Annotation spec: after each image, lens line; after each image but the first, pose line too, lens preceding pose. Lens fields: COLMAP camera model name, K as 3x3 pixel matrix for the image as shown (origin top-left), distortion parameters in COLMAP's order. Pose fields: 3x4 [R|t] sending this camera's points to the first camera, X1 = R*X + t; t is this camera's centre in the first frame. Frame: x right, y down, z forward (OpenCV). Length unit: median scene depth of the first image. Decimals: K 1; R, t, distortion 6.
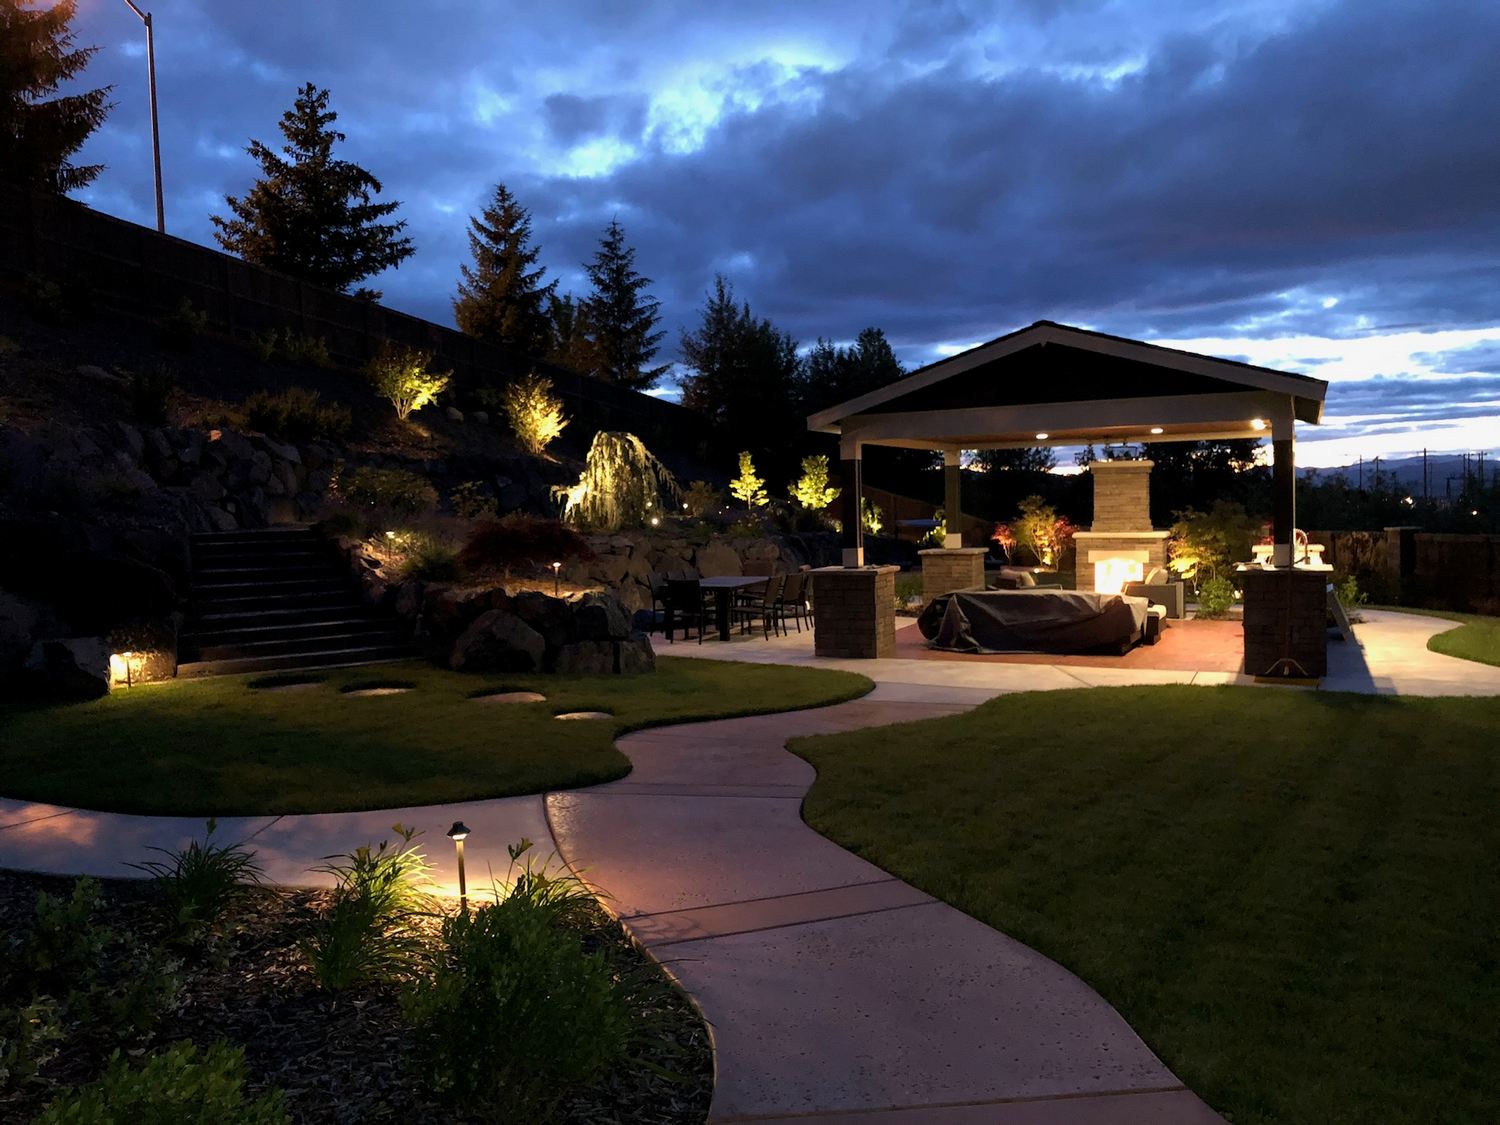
lens RADIAL K [[1219.4, 0, 750.0], [0, 1219.4, 562.5], [0, 0, 1]] dist [0.000767, -0.000576]
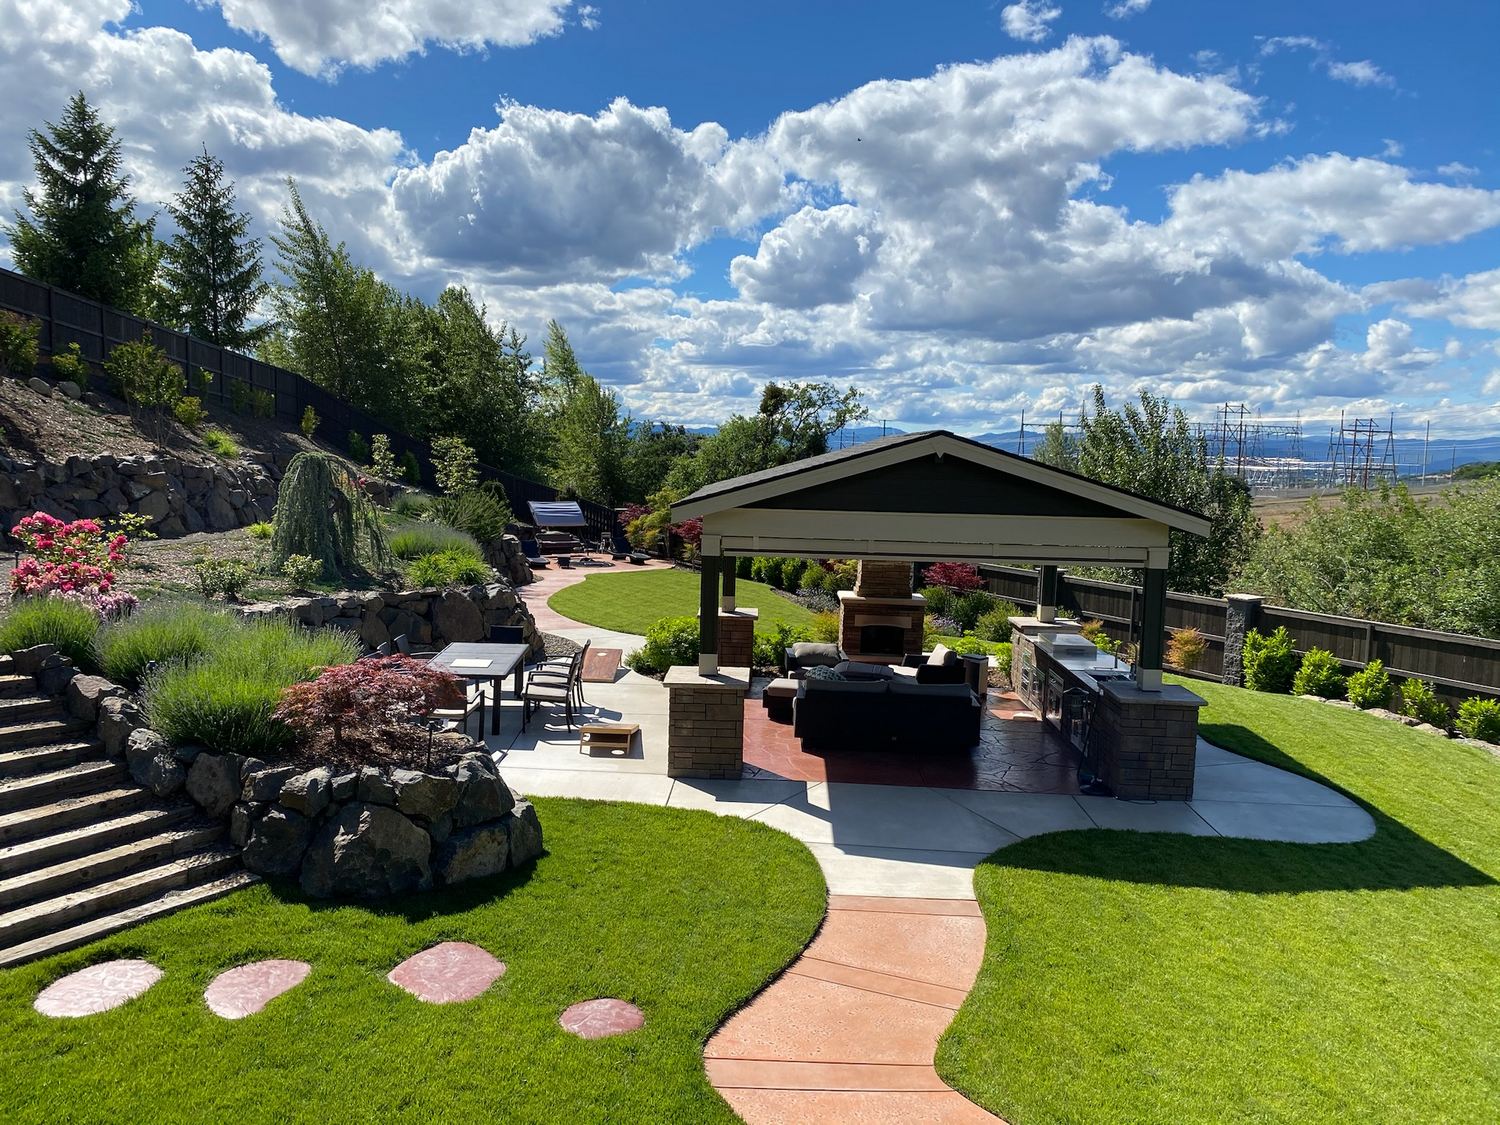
lens RADIAL K [[1146.0, 0, 750.0], [0, 1146.0, 562.5], [0, 0, 1]] dist [0.001441, -0.000022]
pose [[0.924792, 0.010718, 0.380321, -0.189614], [-0.030394, 0.998490, 0.045766, -0.109067], [-0.379256, -0.053884, 0.923721, 0.194259]]
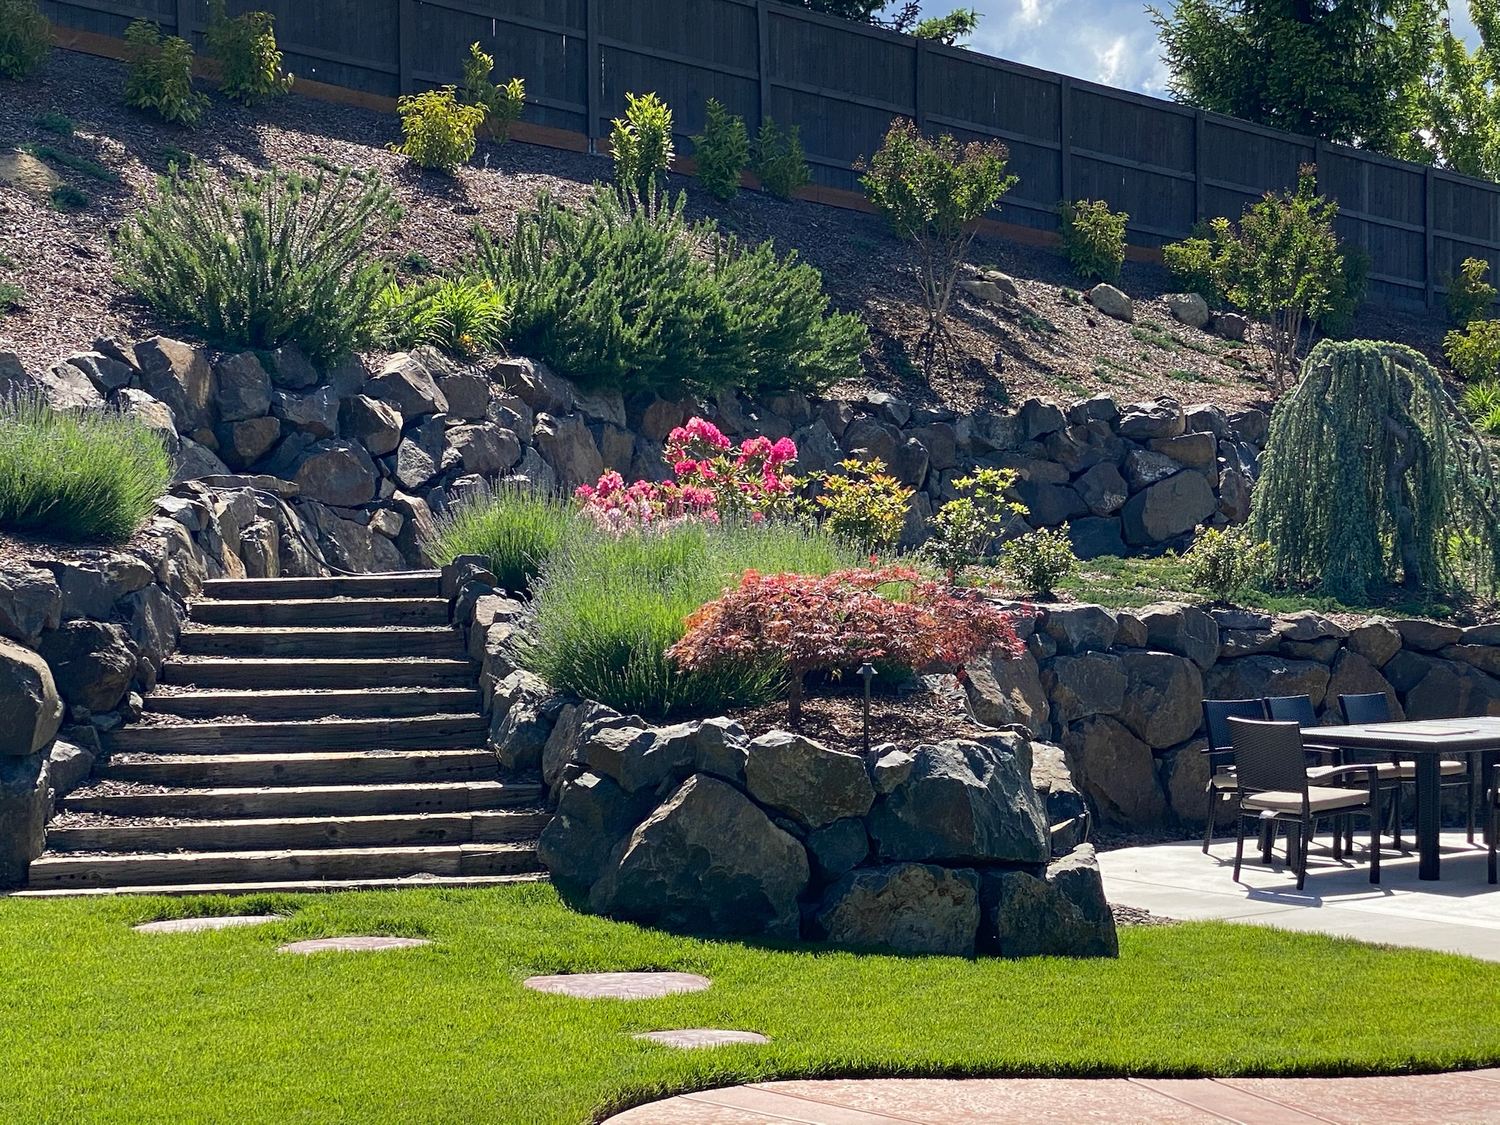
lens RADIAL K [[3089.8, 0, 750.0], [0, 3089.8, 562.5], [0, 0, 1]] dist [0.001317, 0.072664]
pose [[0.904473, 0.021977, -0.425964, 0.193998], [-0.035530, 0.999083, -0.023897, -0.008094], [0.425048, 0.036749, 0.904424, 0.018542]]
